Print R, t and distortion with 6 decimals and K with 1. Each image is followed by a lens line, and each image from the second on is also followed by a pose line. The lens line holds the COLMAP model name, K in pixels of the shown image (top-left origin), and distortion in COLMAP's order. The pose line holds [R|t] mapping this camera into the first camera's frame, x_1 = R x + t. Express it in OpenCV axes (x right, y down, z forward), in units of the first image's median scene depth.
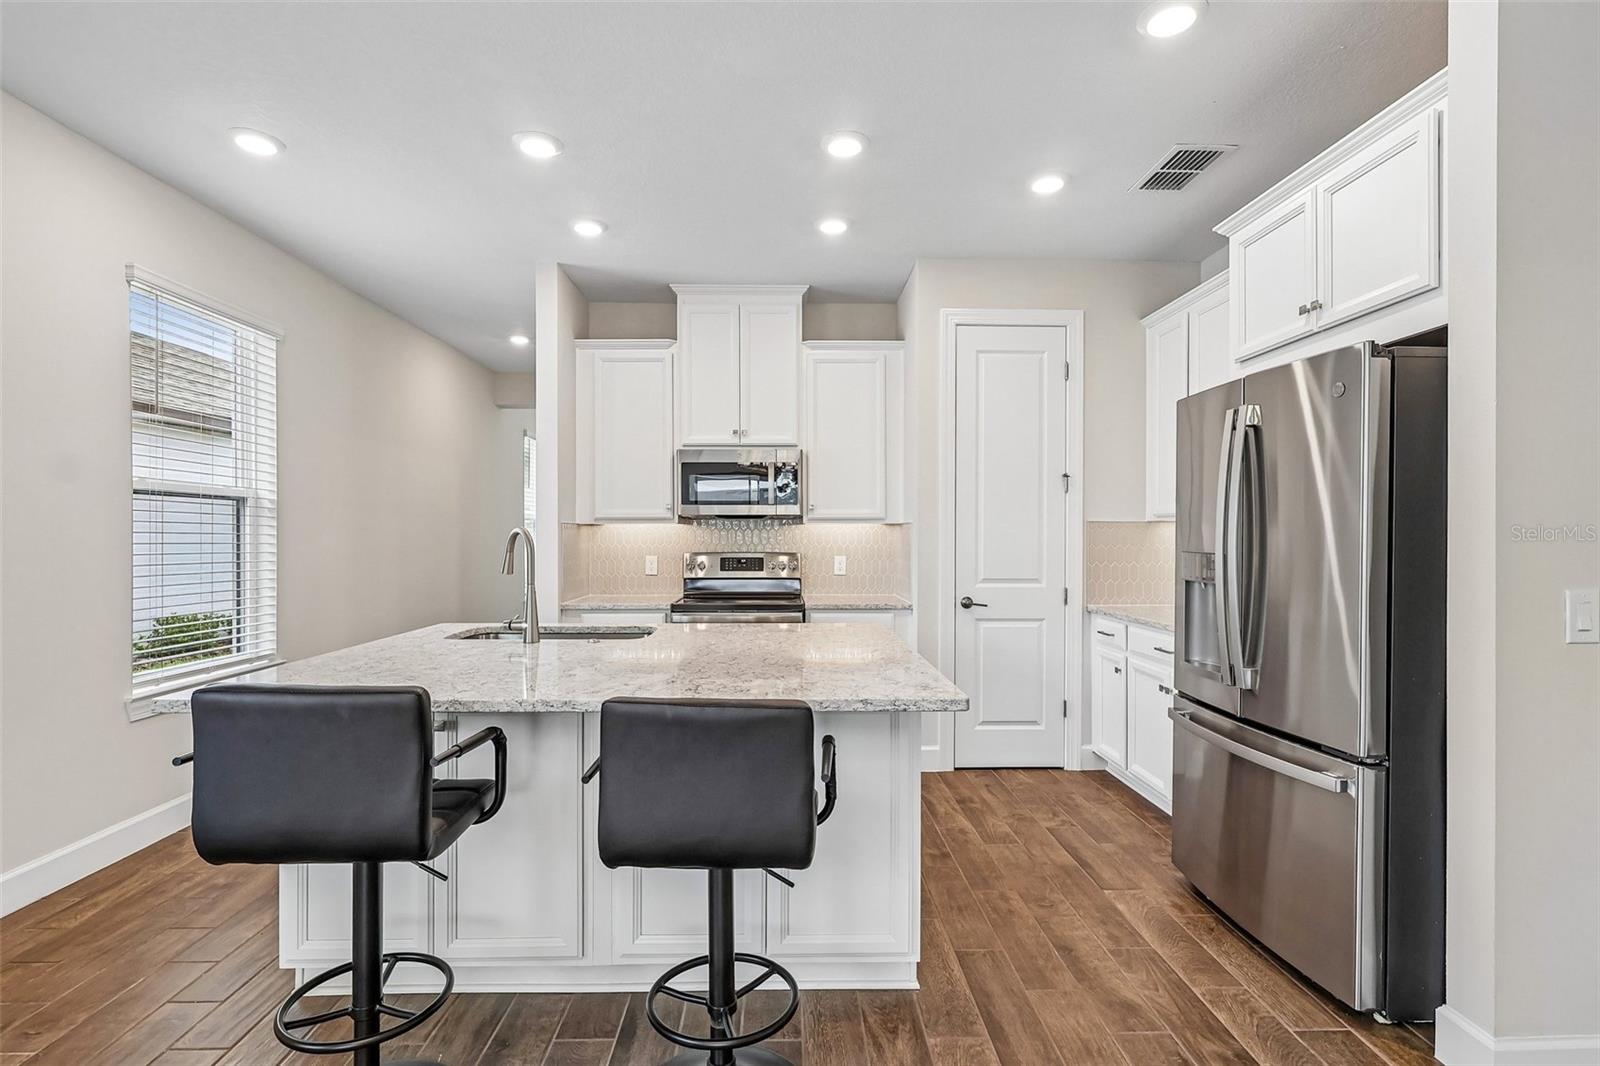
lens RADIAL K [[761.6, 0, 793.9], [0, 761.6, 538.6], [0, 0, 1]] dist [-0.002023, 0.001660]
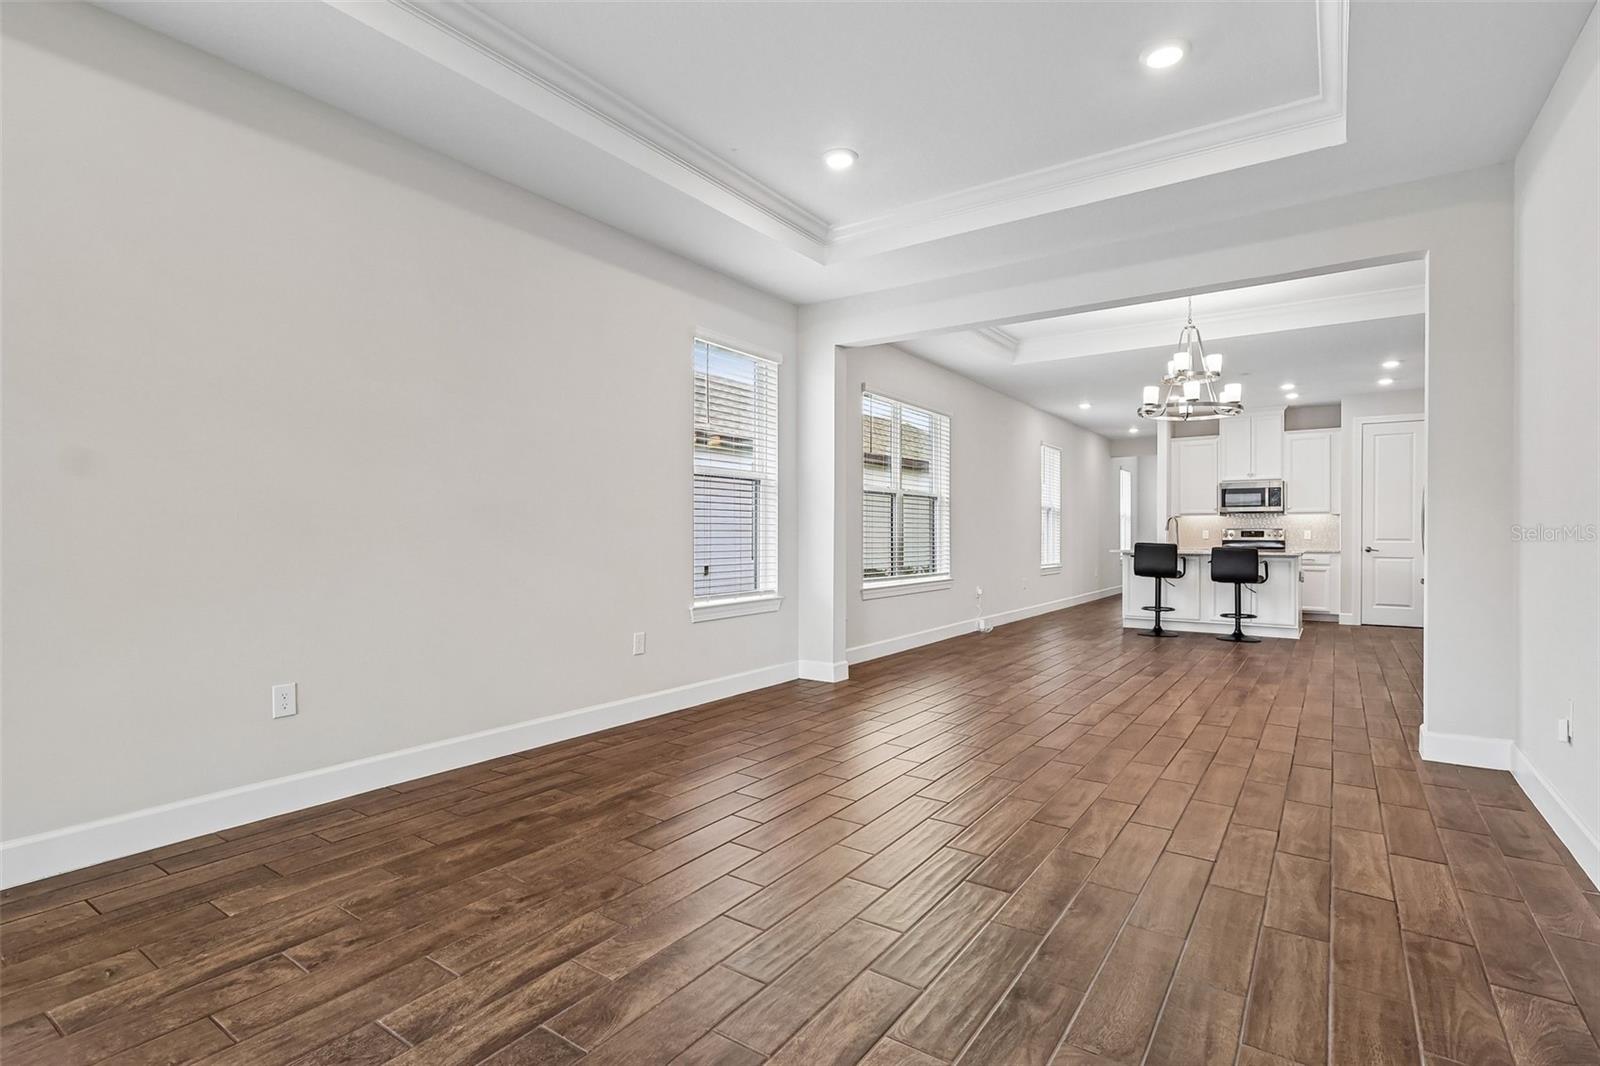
lens RADIAL K [[778.5, 0, 798.1], [0, 778.5, 536.7], [0, 0, 1]] dist [-0.000149, 0.002659]
pose [[0.812356, 0.002038, -0.583158, 0.200505], [-0.003156, 0.999995, -0.000902, 0.054432], [0.583153, 0.002573, 0.812358, -1.791670]]
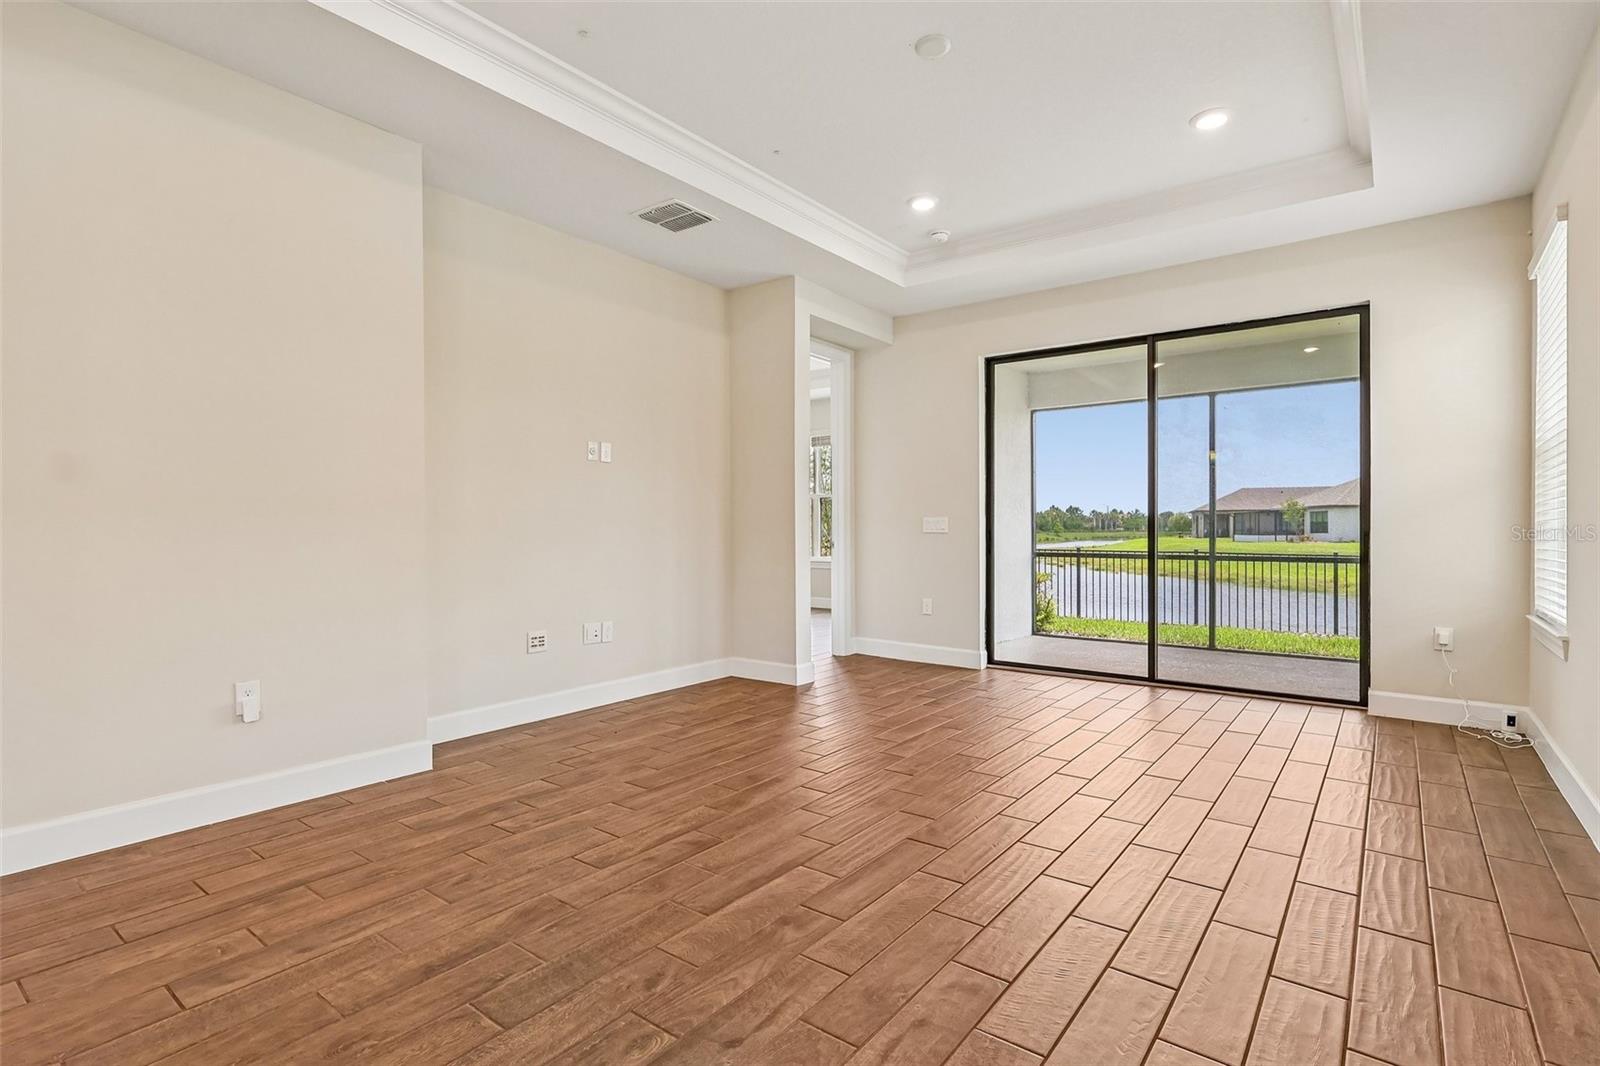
lens RADIAL K [[761.6, 0, 805.2], [0, 761.6, 533.6], [0, 0, 1]] dist [-0.002023, 0.001660]
pose [[-0.783740, -0.004204, 0.621074, -0.494545], [0.002754, 0.999944, 0.010243, 0.049734], [-0.621082, 0.009738, -0.783685, -0.624002]]
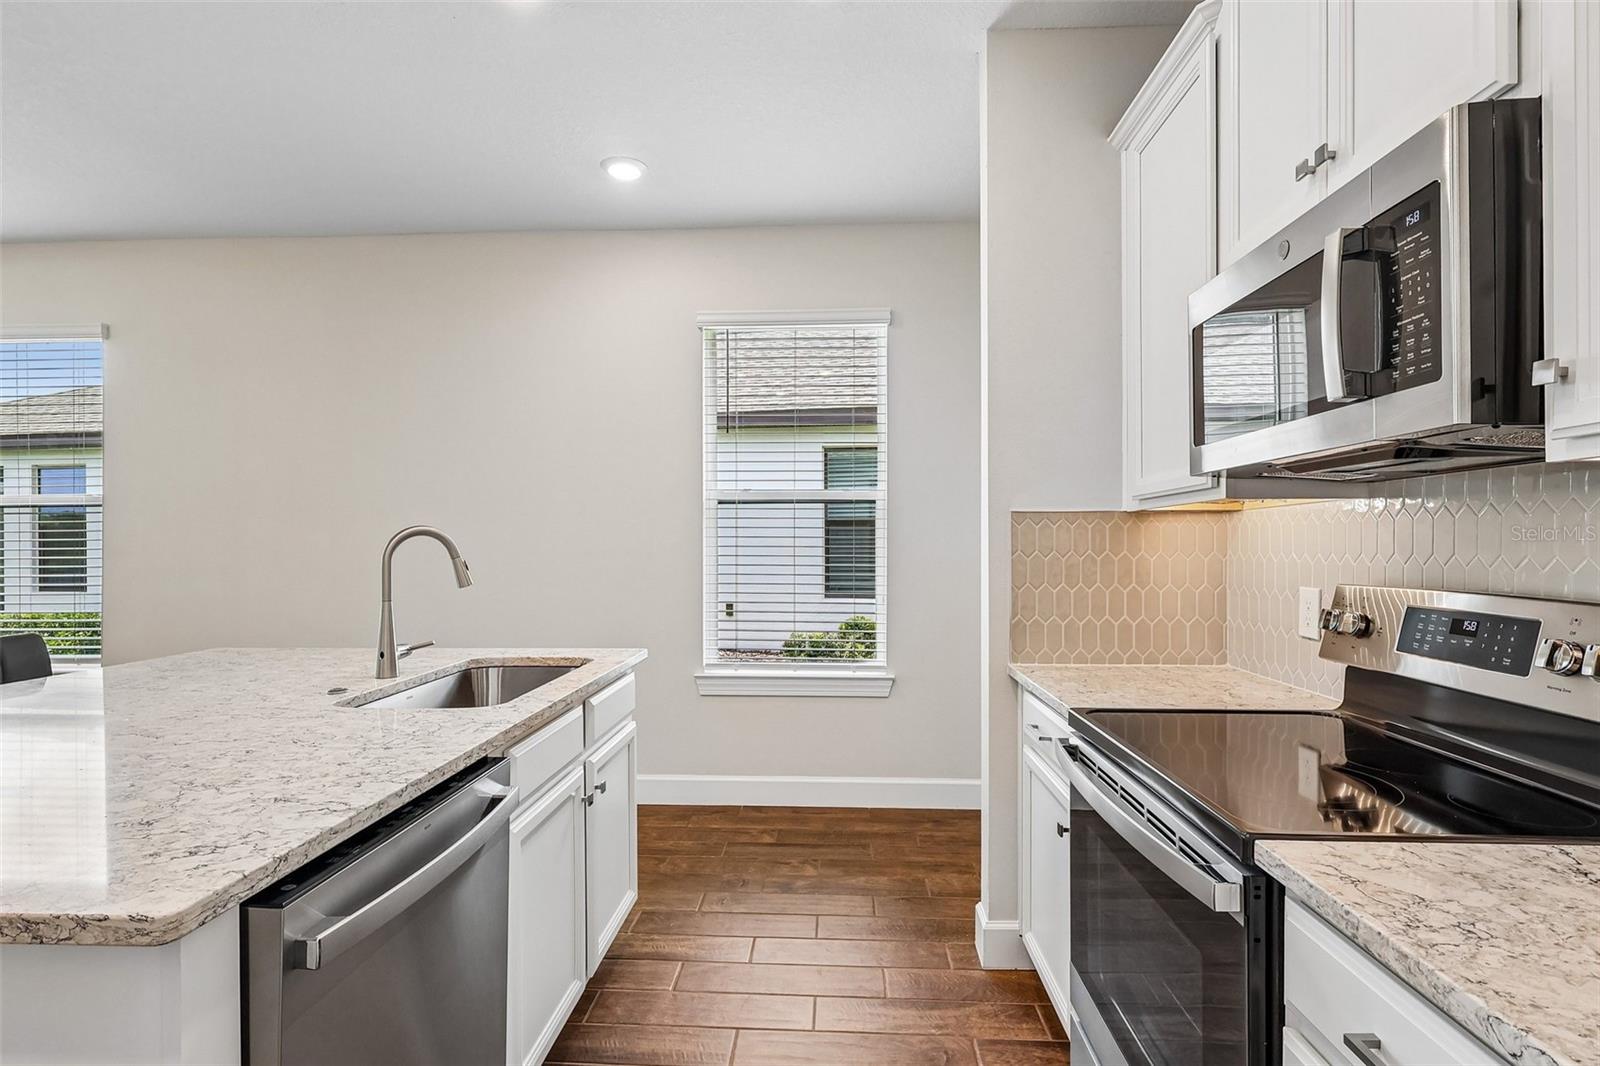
lens RADIAL K [[778.5, 0, 796.4], [0, 778.5, 546.0], [0, 0, 1]] dist [-0.000149, 0.002659]
pose [[-0.069708, 0.003551, -0.997561, 0.252080], [-0.002836, 0.999989, 0.003758, 0.001528], [0.997563, 0.003091, -0.069697, 0.906753]]
